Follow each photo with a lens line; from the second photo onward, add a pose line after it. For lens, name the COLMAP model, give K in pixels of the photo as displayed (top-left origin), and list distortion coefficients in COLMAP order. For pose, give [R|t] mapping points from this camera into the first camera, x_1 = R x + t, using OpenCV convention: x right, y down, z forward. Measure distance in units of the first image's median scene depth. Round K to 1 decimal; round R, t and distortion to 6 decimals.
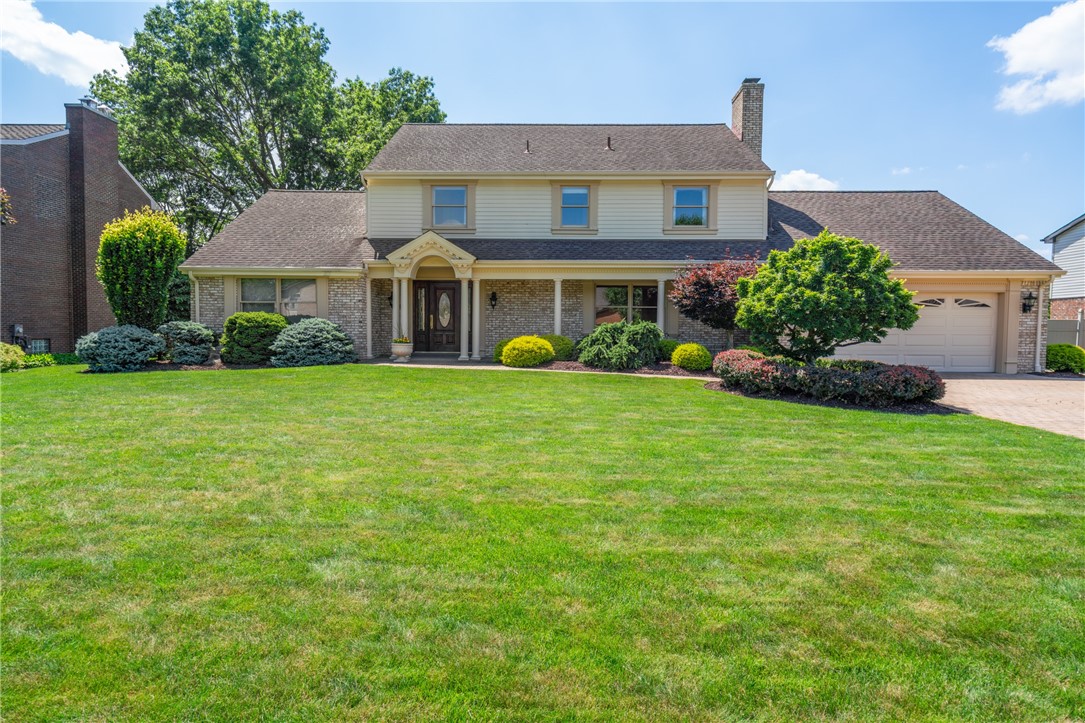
lens RADIAL K [[630.9, 0, 542.5], [0, 630.9, 361.5], [0, 0, 1]] dist [0.007652, 0.000776]
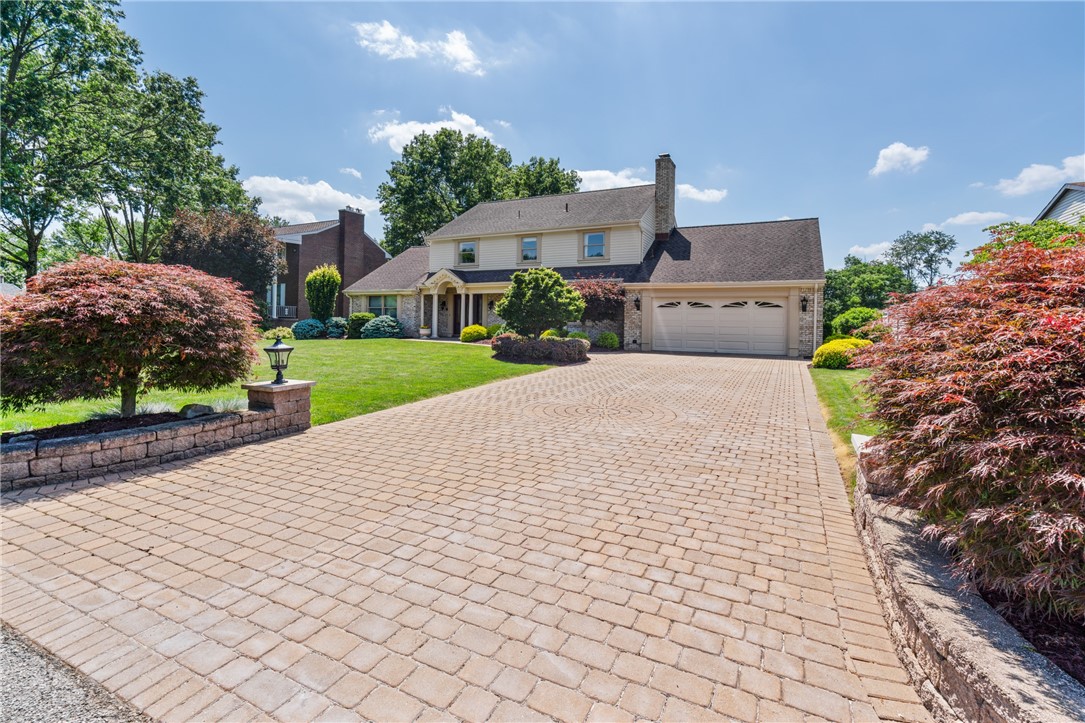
lens RADIAL K [[495.8, 0, 540.9], [0, 495.8, 326.5], [0, 0, 1]] dist [-0.000573, 0.000077]
pose [[0.905411, 0.009016, -0.424440, 0.682272], [-0.030506, 0.998572, -0.043863, 0.017637], [0.423438, 0.052662, 0.904393, -0.179216]]
